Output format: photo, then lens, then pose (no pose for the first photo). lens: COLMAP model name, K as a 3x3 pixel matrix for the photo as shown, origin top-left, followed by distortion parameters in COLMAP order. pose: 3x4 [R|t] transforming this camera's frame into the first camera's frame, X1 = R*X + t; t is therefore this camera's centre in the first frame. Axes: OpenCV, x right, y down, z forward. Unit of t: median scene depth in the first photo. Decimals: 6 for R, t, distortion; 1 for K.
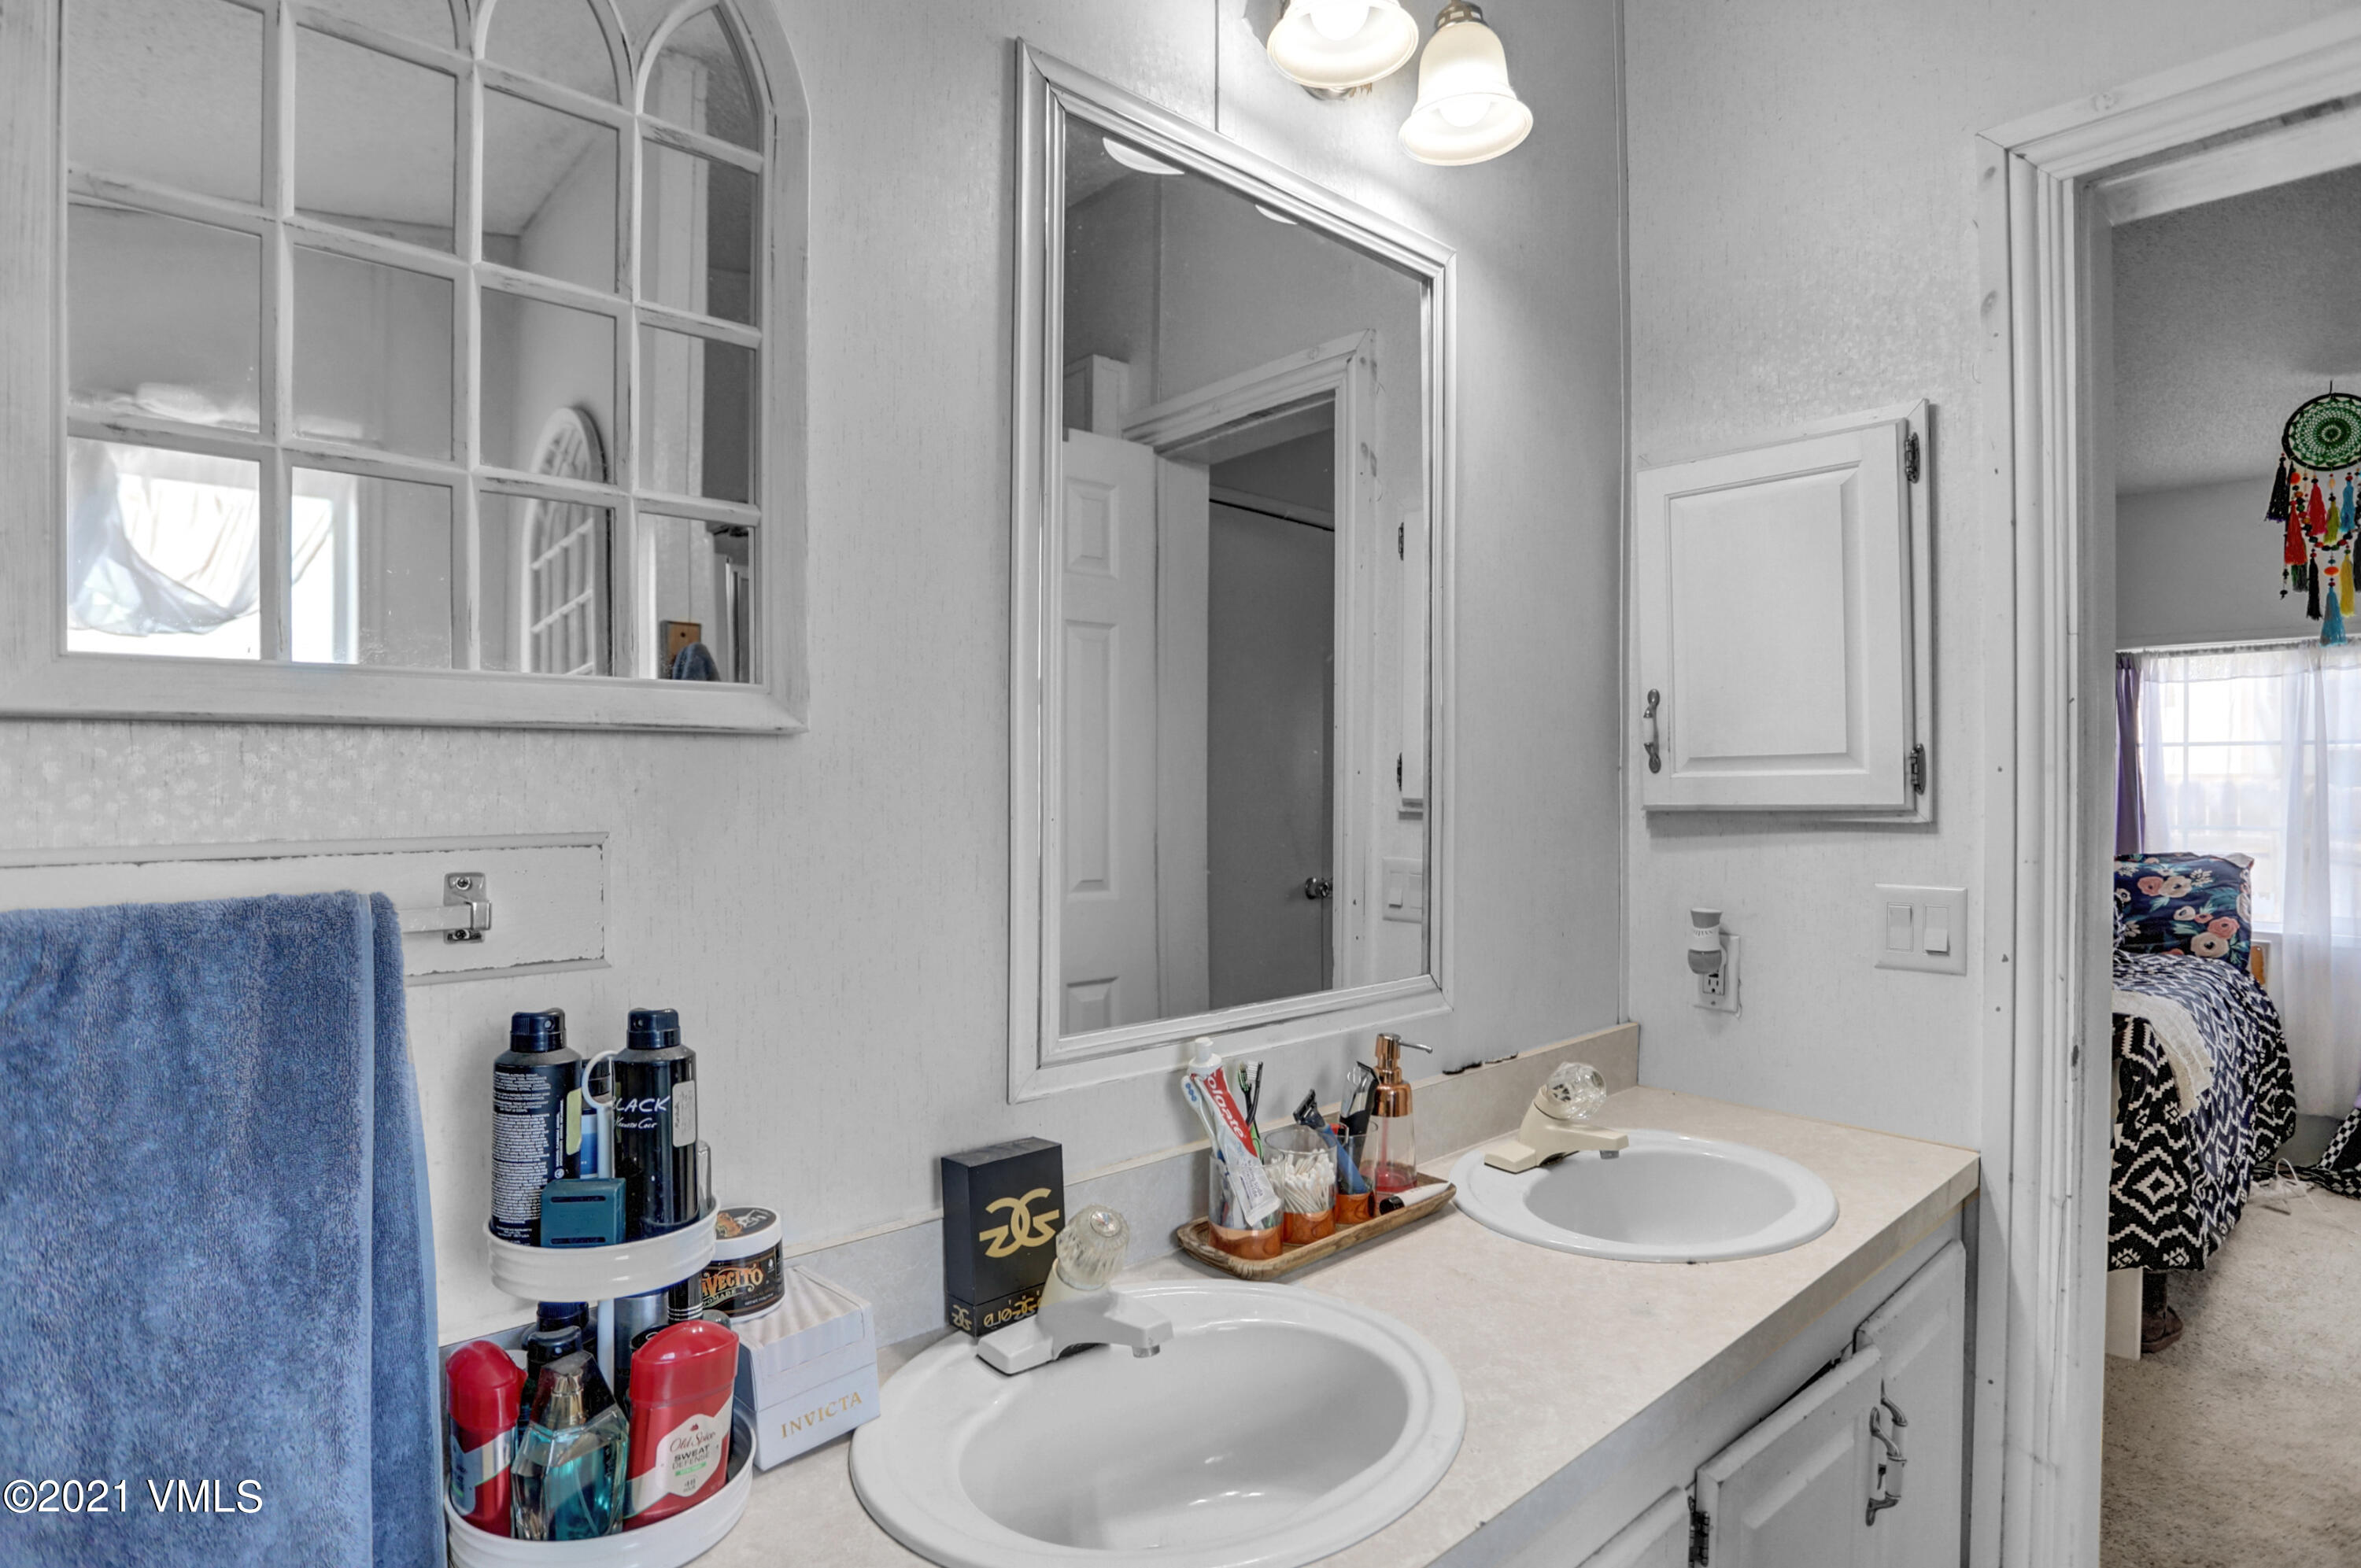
lens RADIAL K [[1227.8, 0, 1173.9], [0, 1227.8, 793.7], [0, 0, 1]] dist [-0.071429, -0.000031]
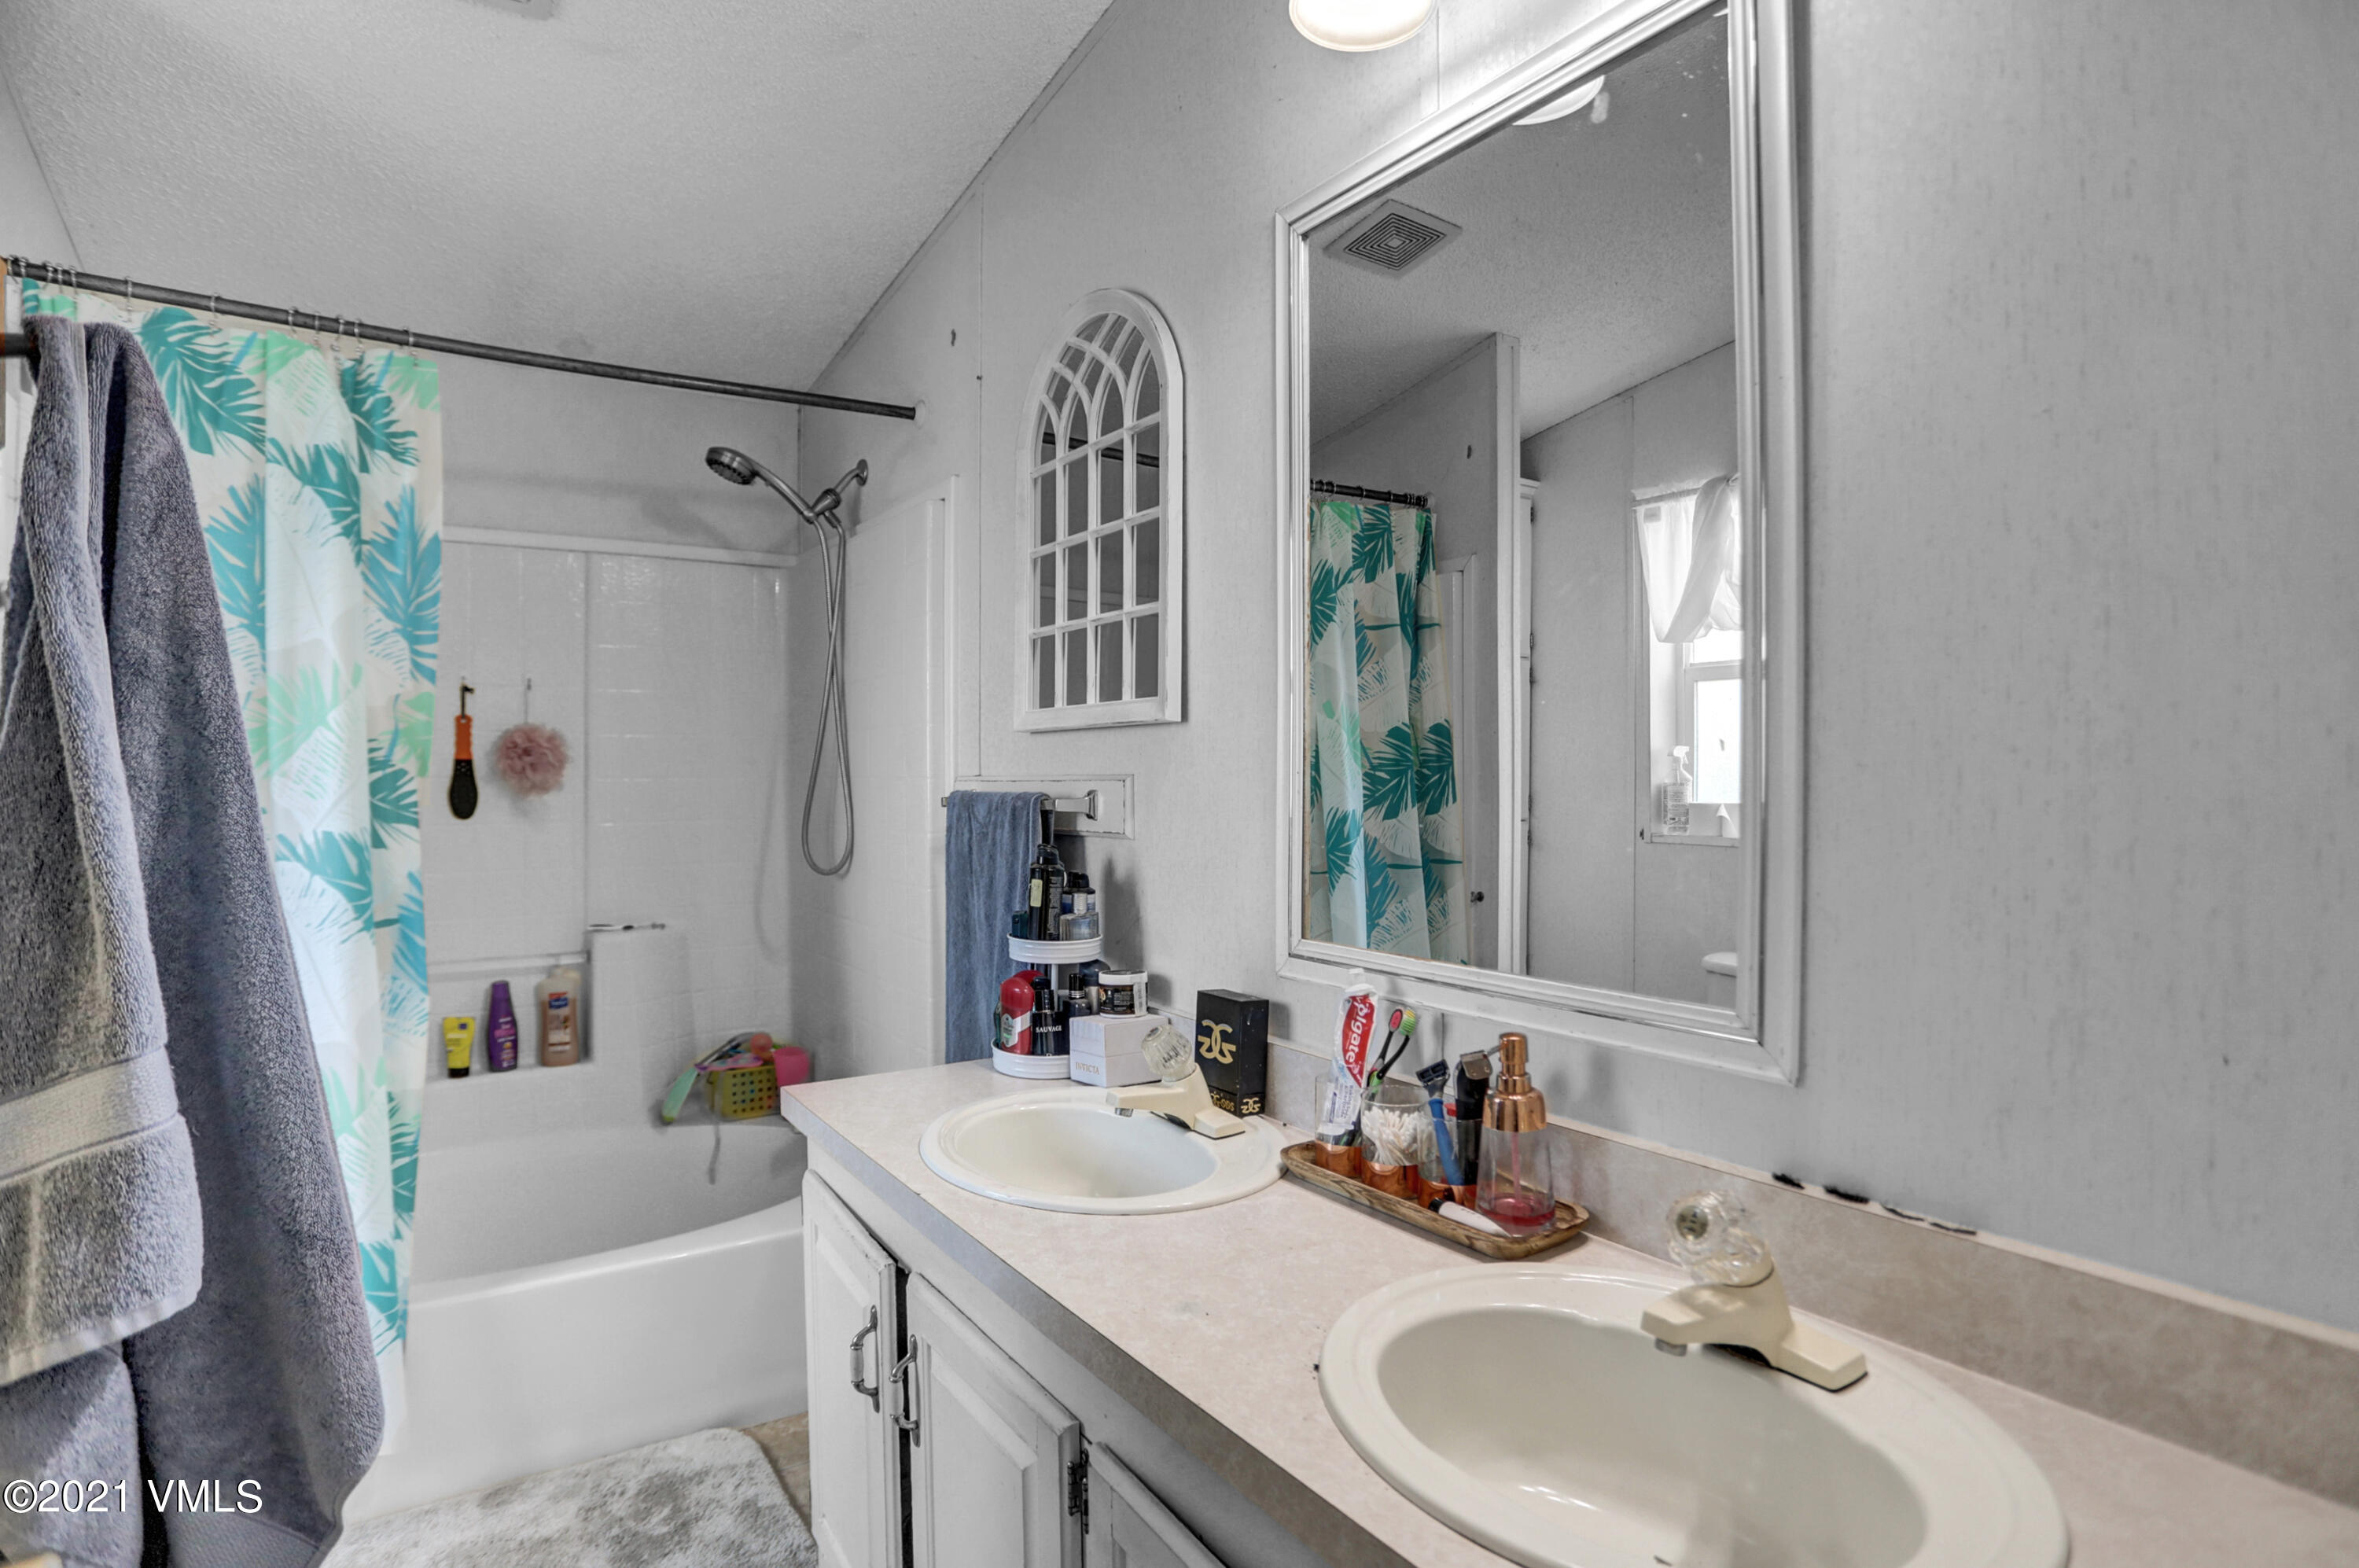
lens RADIAL K [[1227.0, 0, 1172.9], [0, 1227.0, 793.7], [0, 0, 1]] dist [-0.071429, -0.000031]
pose [[-0.148728, 0.021690, -0.988640, 1.361067], [-0.000737, 0.999757, 0.022045, 0.015490], [0.988878, 0.004008, -0.148675, 1.169684]]
